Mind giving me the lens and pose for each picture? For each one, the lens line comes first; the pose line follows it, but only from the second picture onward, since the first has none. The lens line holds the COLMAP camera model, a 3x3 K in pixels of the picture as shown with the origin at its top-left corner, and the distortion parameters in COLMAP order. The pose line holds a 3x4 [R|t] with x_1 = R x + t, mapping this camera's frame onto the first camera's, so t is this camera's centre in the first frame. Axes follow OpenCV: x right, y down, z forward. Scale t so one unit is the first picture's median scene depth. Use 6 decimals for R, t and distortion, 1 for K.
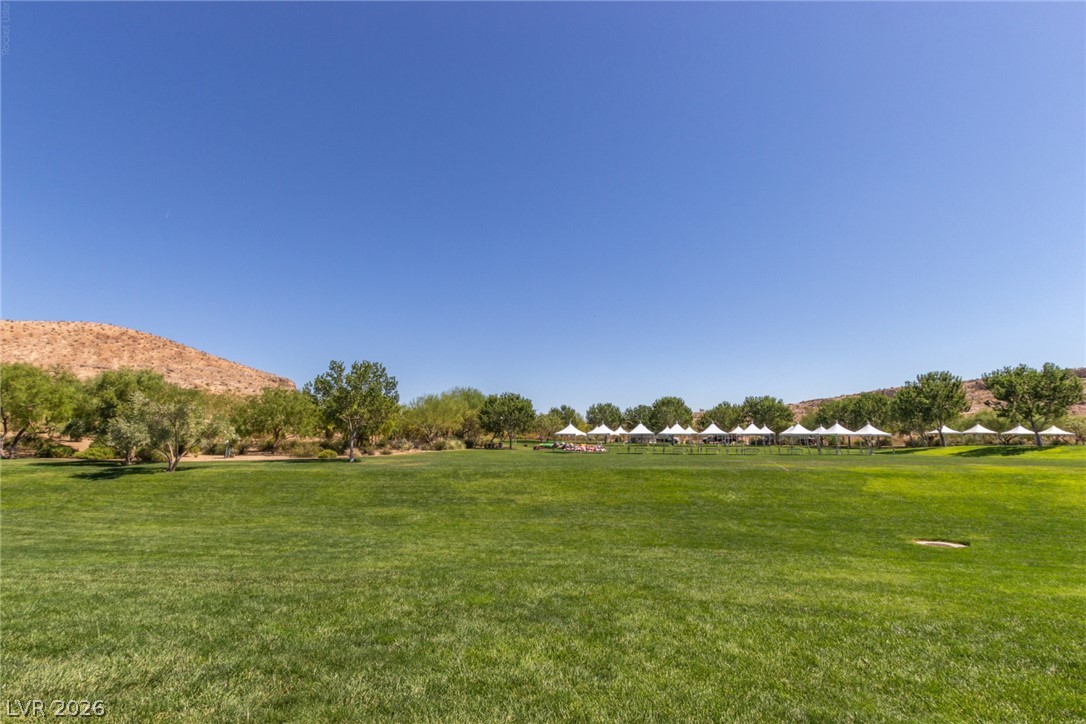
lens RADIAL K [[488.6, 0, 539.7], [0, 488.6, 361.3], [0, 0, 1]] dist [0.000824, -0.000137]
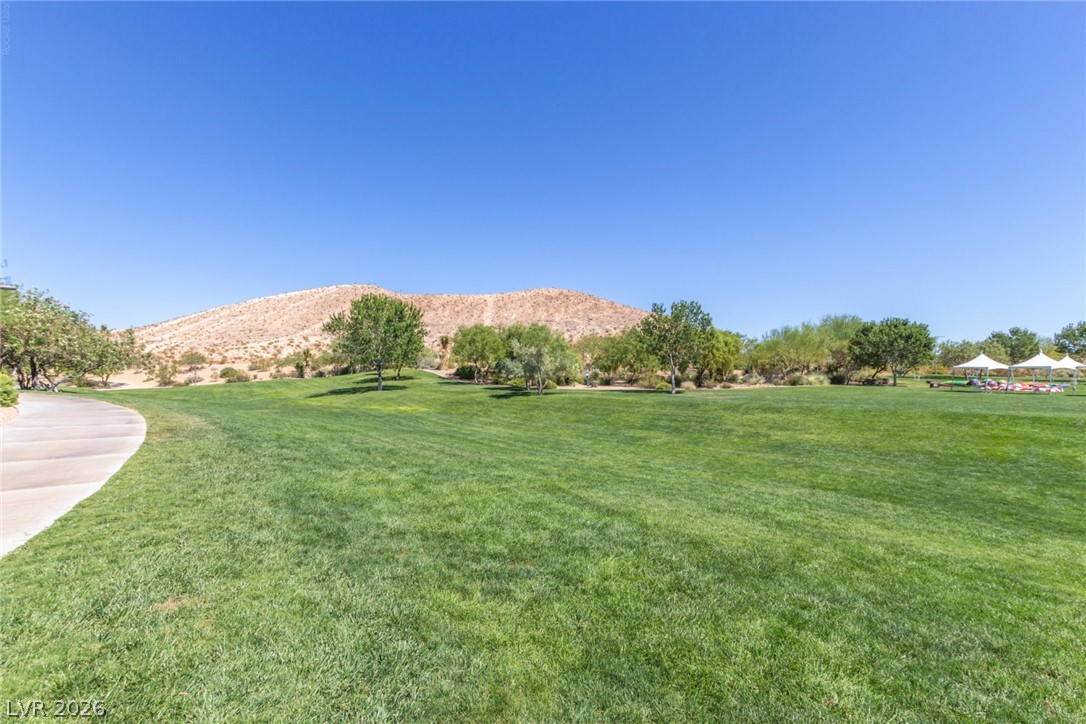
lens RADIAL K [[488.6, 0, 539.7], [0, 488.6, 361.3], [0, 0, 1]] dist [0.000824, -0.000137]
pose [[0.710442, -0.013230, -0.703631, 0.102135], [0.106677, 0.990294, 0.089089, 0.001284], [0.695623, -0.138354, 0.704959, 0.009699]]
